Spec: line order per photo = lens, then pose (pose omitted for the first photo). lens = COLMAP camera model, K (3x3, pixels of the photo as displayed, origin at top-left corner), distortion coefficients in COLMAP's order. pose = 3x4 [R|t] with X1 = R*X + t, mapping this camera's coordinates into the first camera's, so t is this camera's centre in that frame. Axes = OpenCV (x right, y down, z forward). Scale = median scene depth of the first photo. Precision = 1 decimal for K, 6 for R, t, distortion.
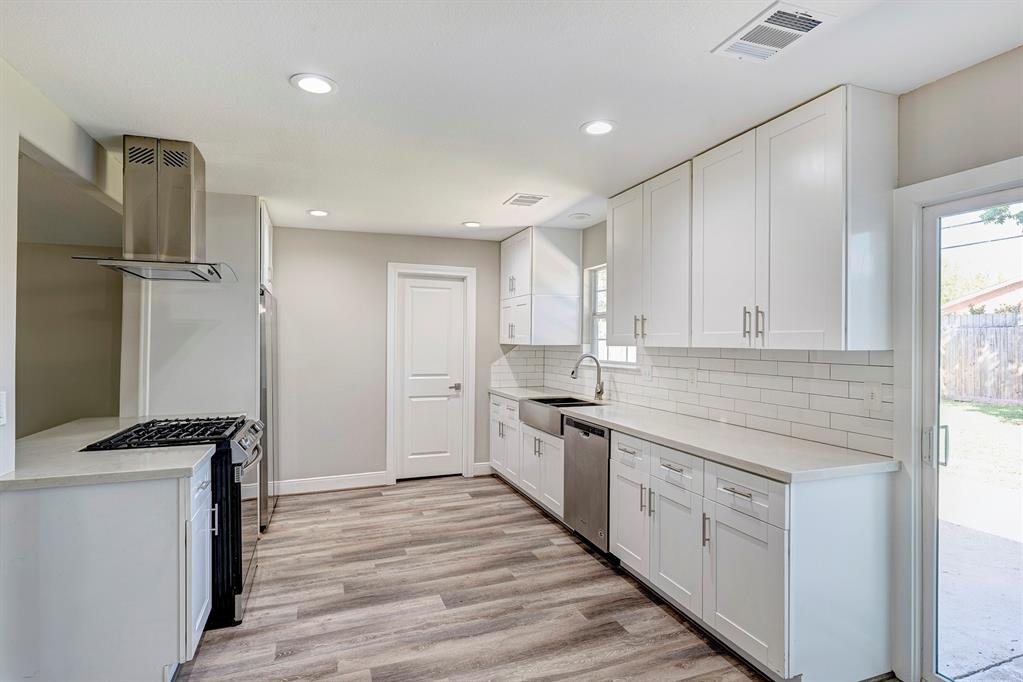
lens RADIAL K [[506.7, 0, 509.5], [0, 506.7, 339.6], [0, 0, 1]] dist [0.005873, 0.000095]
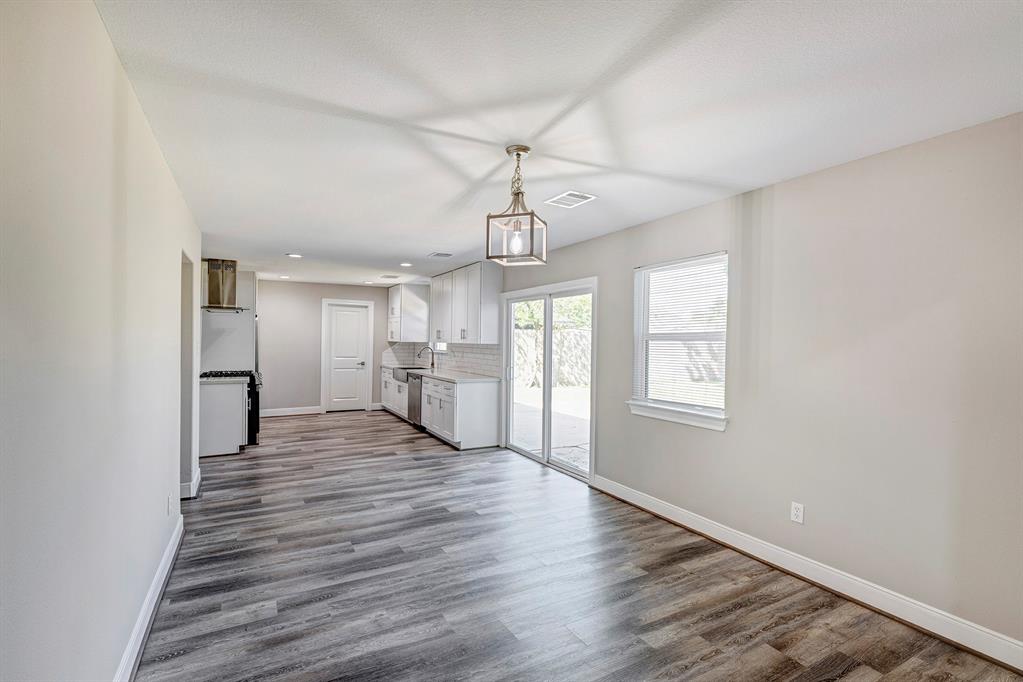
lens RADIAL K [[439.3, 0, 562.2], [0, 439.3, 351.7], [0, 0, 1]] dist [0.002036, -0.000621]
pose [[0.964887, 0.011064, 0.262432, 0.260868], [-0.017105, 0.999638, 0.020747, 0.002862], [-0.262107, -0.024507, 0.964727, -1.101157]]
